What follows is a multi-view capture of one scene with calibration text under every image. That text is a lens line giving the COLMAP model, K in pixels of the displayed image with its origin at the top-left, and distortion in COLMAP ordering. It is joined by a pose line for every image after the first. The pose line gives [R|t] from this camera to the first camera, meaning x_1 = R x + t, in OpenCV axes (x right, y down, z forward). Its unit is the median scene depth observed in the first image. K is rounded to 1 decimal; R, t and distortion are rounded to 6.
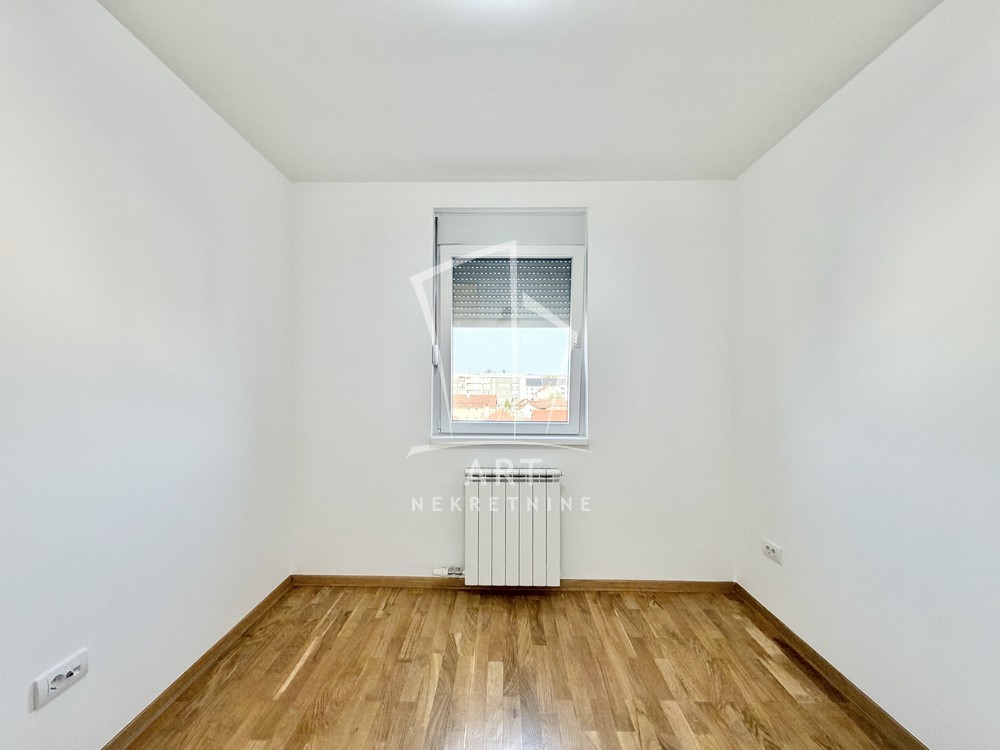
lens RADIAL K [[400.3, 0, 492.3], [0, 400.3, 376.5], [0, 0, 1]] dist [-0.001666, 0.000298]
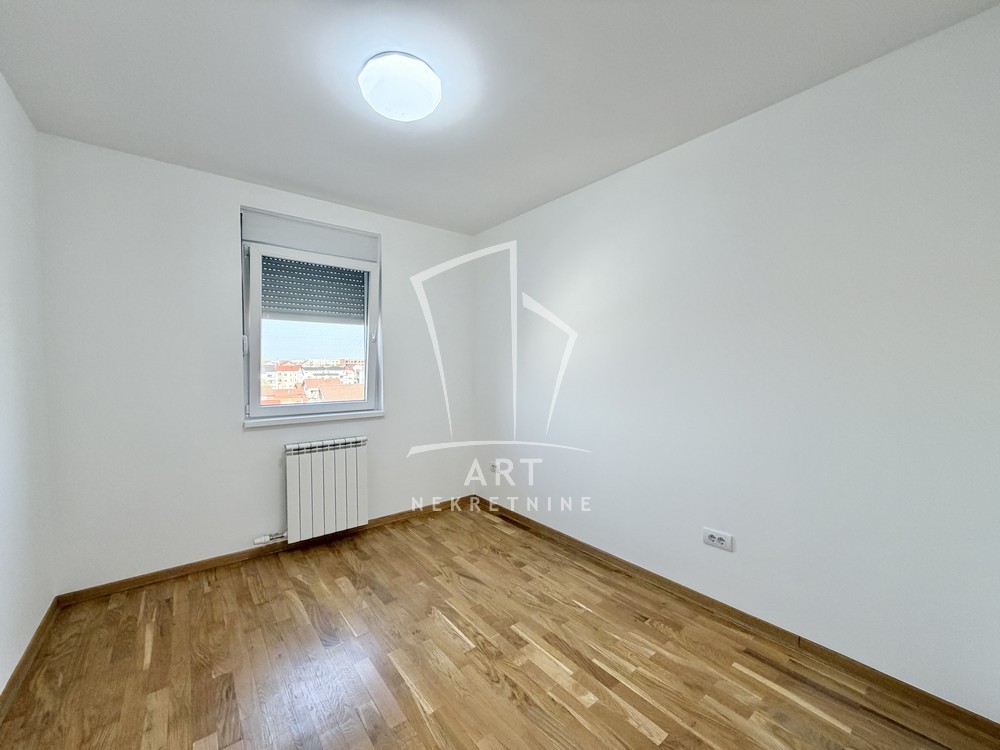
lens RADIAL K [[400.3, 0, 500.7], [0, 400.3, 371.4], [0, 0, 1]] dist [-0.001666, 0.000298]
pose [[0.764899, -0.013287, 0.644013, -0.373395], [-0.001139, 0.999758, 0.021979, -0.008101], [-0.644149, -0.017545, 0.764698, -0.309219]]
